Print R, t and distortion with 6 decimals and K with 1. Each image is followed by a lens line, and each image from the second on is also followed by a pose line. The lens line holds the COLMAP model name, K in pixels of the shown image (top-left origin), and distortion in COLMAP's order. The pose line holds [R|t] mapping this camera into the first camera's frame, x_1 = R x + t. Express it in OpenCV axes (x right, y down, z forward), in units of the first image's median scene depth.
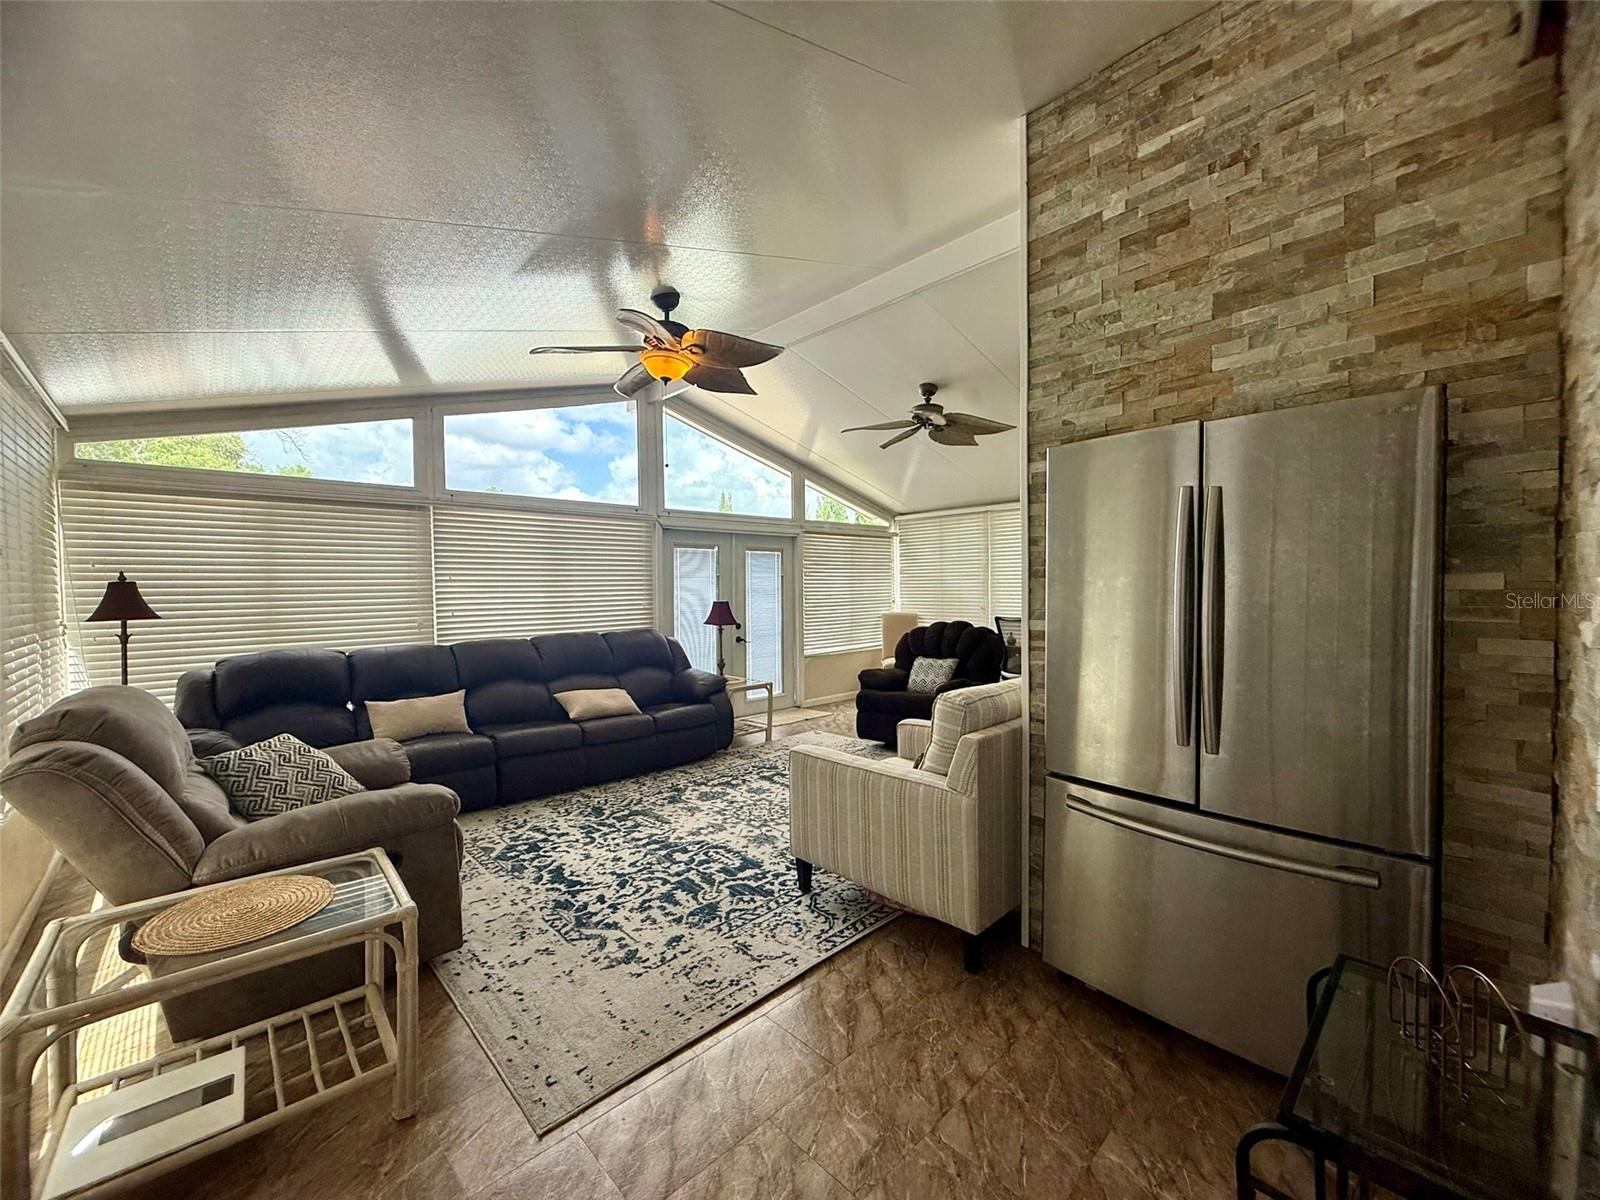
lens RADIAL K [[633.6, 0, 795.0], [0, 633.6, 600.5], [0, 0, 1]] dist [-0.000031, -0.000005]
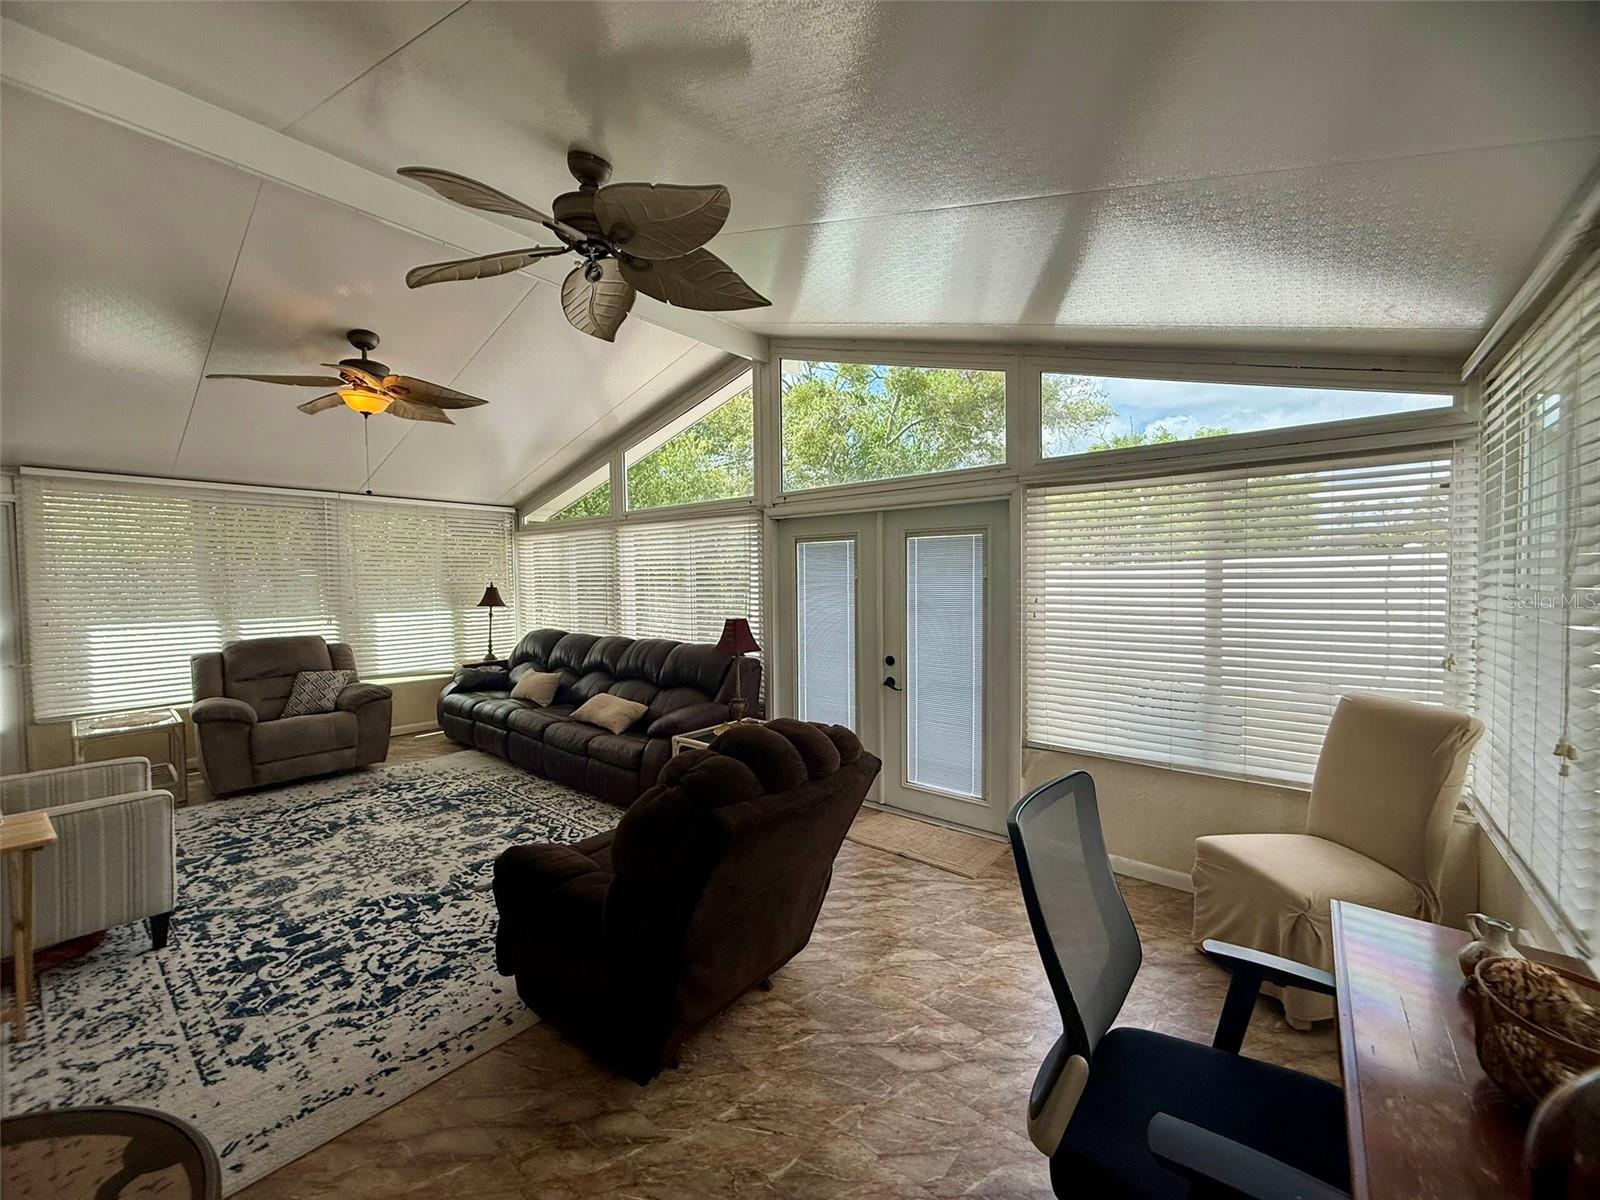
lens RADIAL K [[636.6, 0, 798.2], [0, 636.6, 600.8], [0, 0, 1]] dist [0.000059, 0.000155]
pose [[0.121394, 0.047458, -0.991469, 1.058038], [-0.013155, 0.998846, 0.046200, -0.094355], [0.992517, 0.007435, 0.121878, 1.717155]]
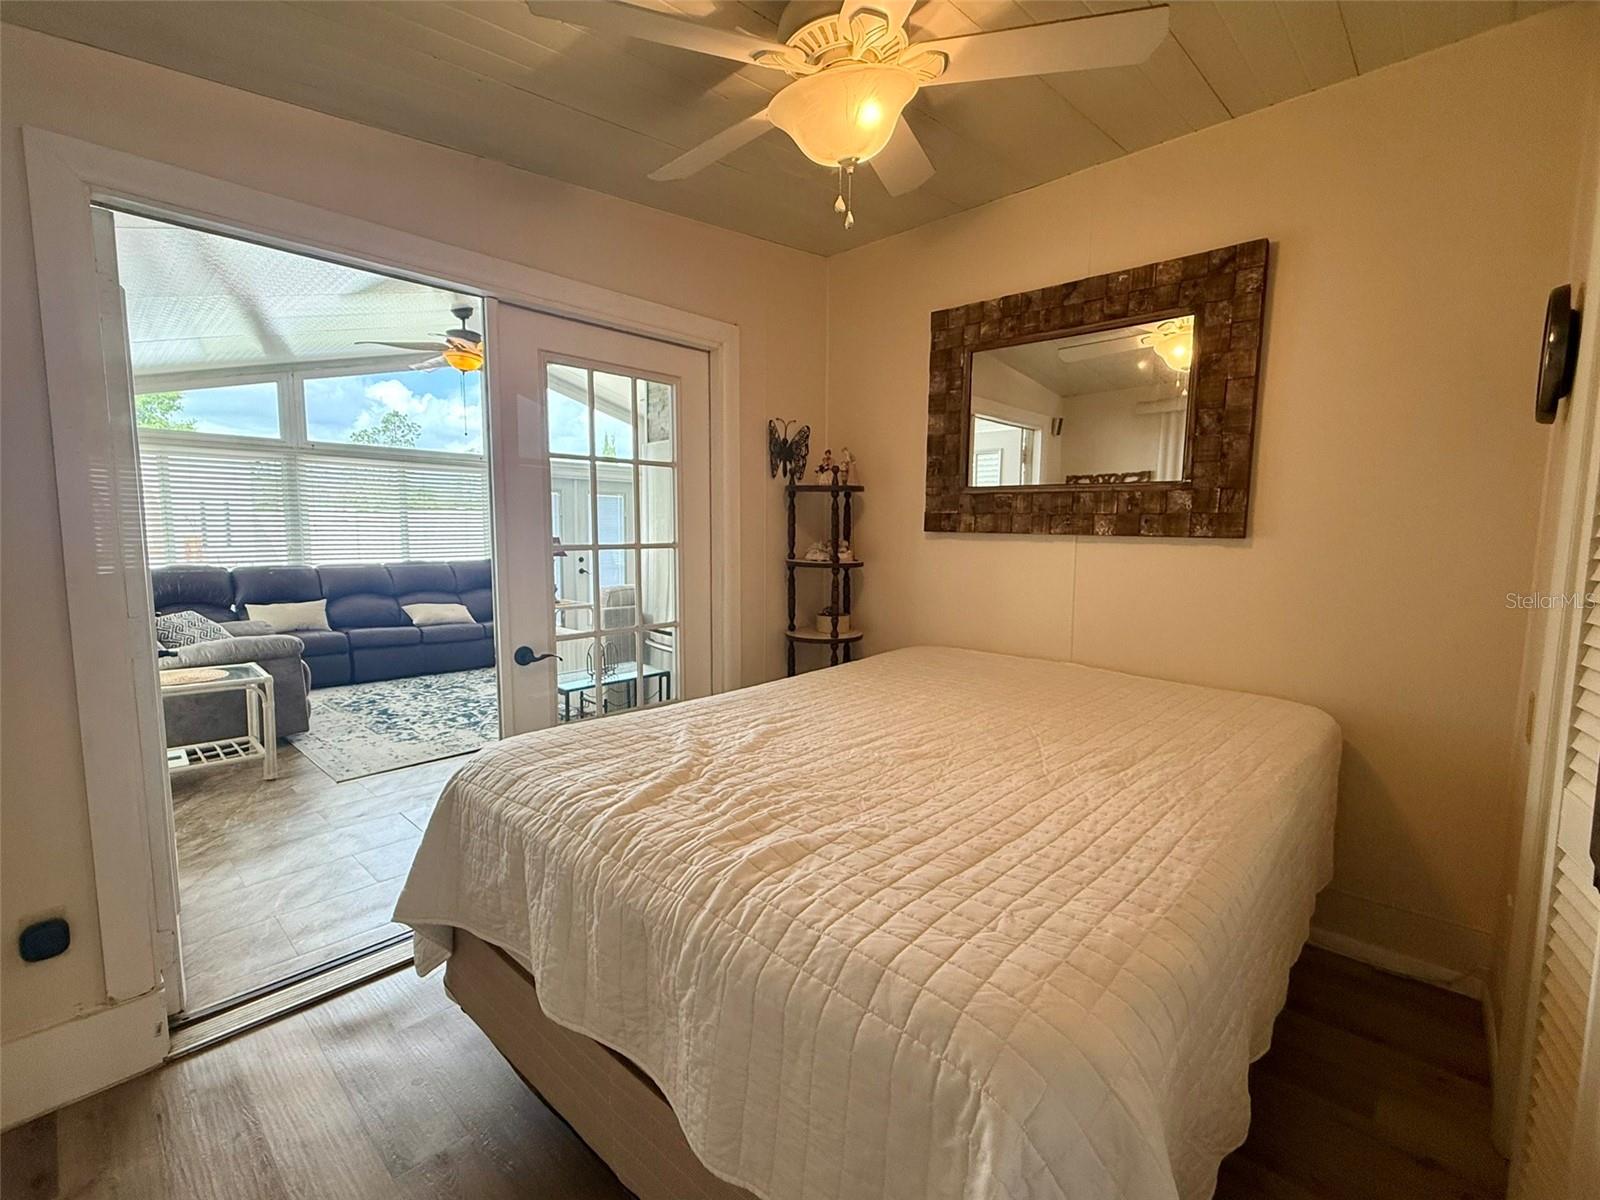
lens RADIAL K [[691.5, 0, 792.2], [0, 691.5, 600.6], [0, 0, 1]] dist [-0.000563, 0.000268]
pose [[0.997504, 0.010939, 0.069752, 0.439284], [-0.016242, 0.996981, 0.075922, 0.025306], [-0.068711, -0.076865, 0.994671, -0.627337]]
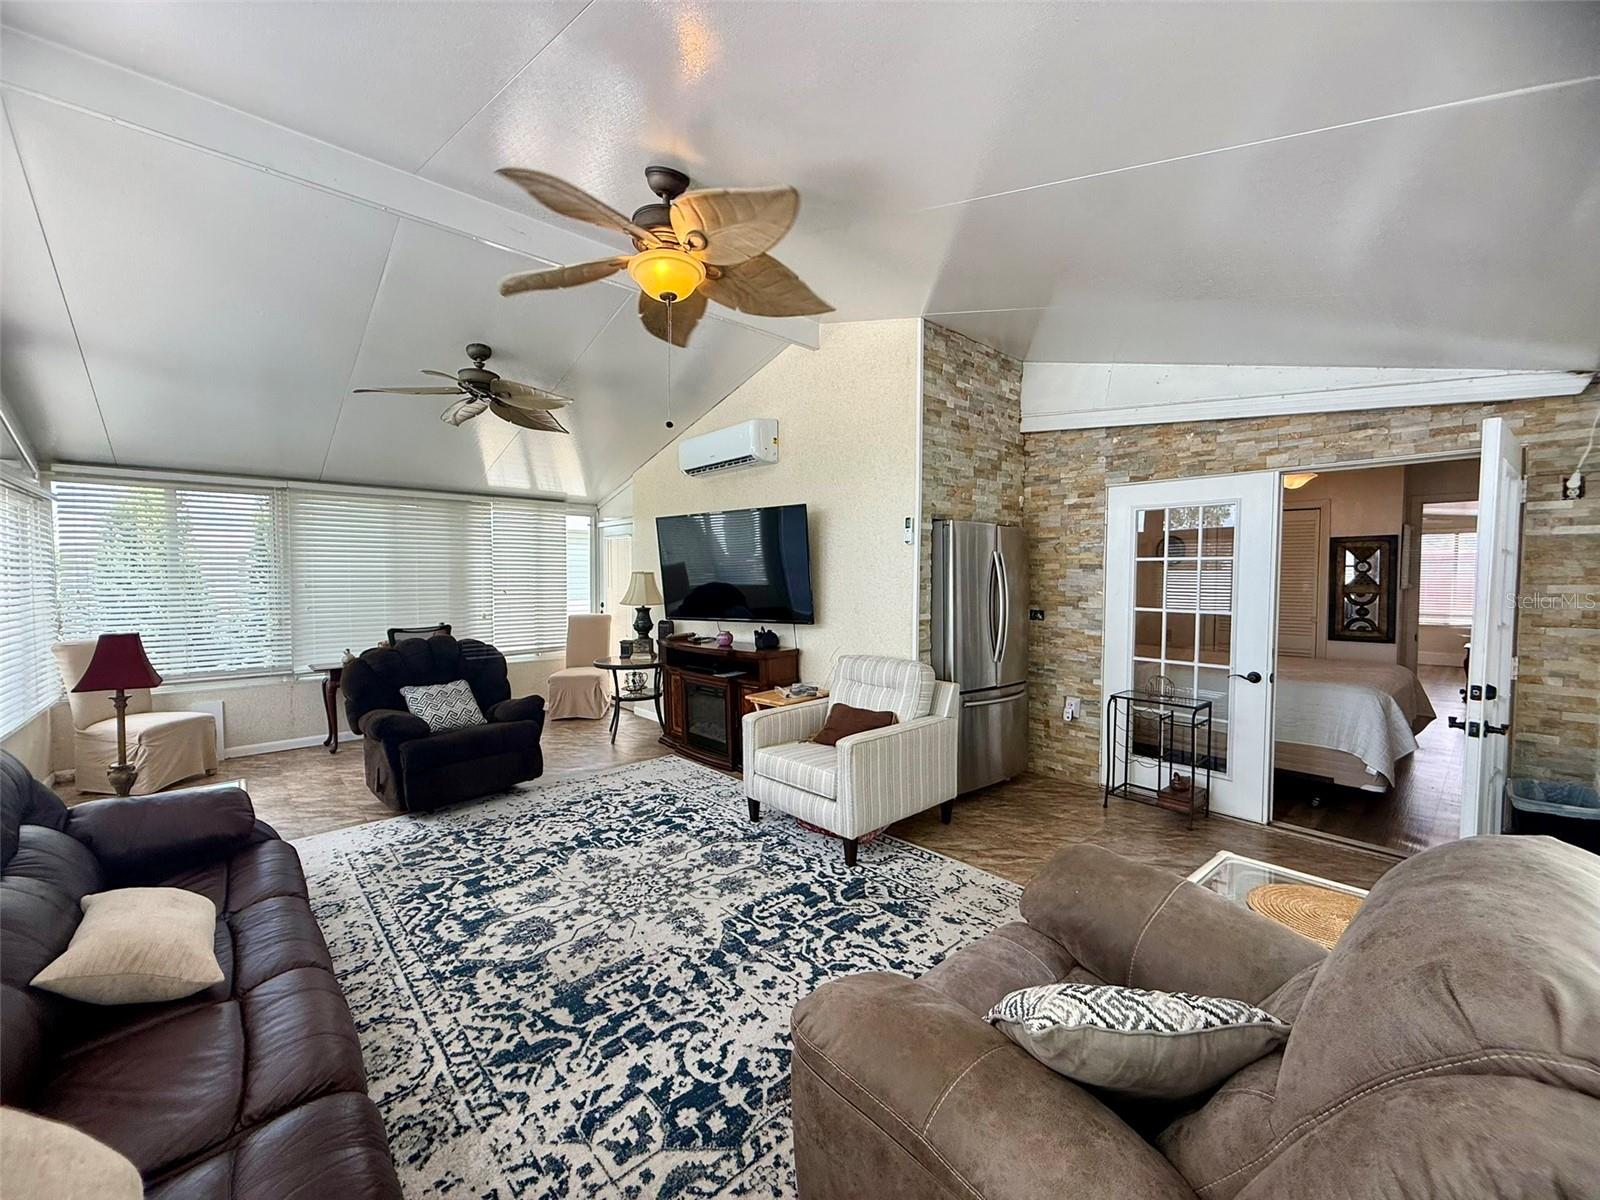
lens RADIAL K [[633.6, 0, 795.0], [0, 633.6, 600.5], [0, 0, 1]] dist [-0.000031, -0.000005]
pose [[0.026915, -0.027063, 0.999271, -0.949047], [0.021191, 0.999424, 0.026497, -0.041372], [-0.999413, 0.020462, 0.027473, 0.908929]]
